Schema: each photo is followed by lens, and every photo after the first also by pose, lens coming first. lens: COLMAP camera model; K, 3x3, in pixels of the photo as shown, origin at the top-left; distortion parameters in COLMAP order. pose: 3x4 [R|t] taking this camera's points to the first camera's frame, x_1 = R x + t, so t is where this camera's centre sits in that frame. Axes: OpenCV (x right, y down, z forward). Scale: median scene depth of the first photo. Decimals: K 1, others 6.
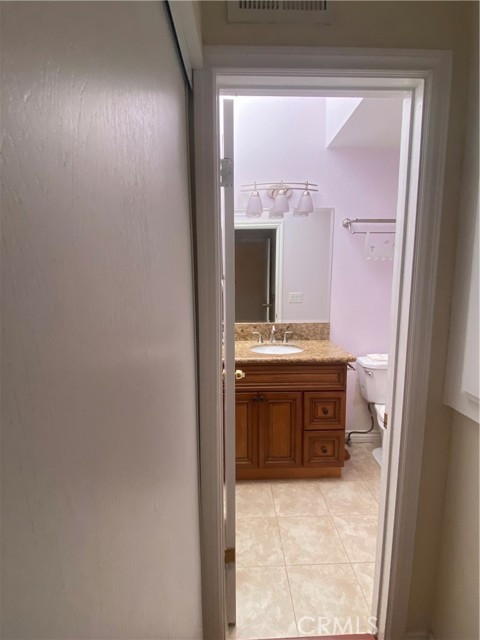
lens RADIAL K [[325.0, 0, 241.1], [0, 325.0, 322.3], [0, 0, 1]] dist [0.040487, -0.033358]
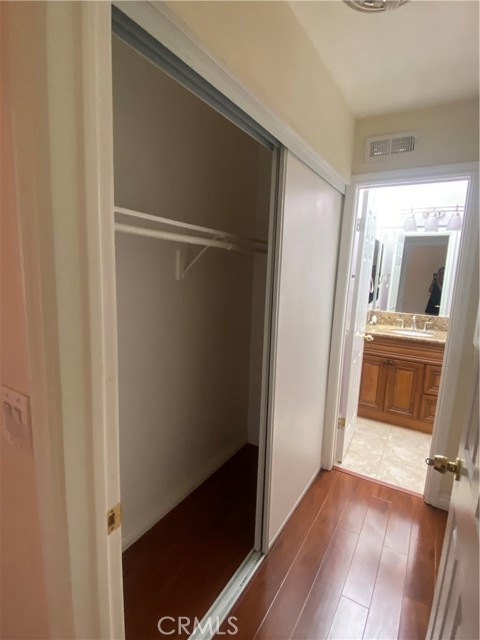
lens RADIAL K [[325.0, 0, 241.1], [0, 325.0, 322.3], [0, 0, 1]] dist [0.040487, -0.033358]
pose [[0.844786, 0.122837, -0.520815, 0.228266], [-0.120152, 0.991986, 0.039073, 0.078309], [0.521441, 0.029568, 0.852775, -0.551078]]
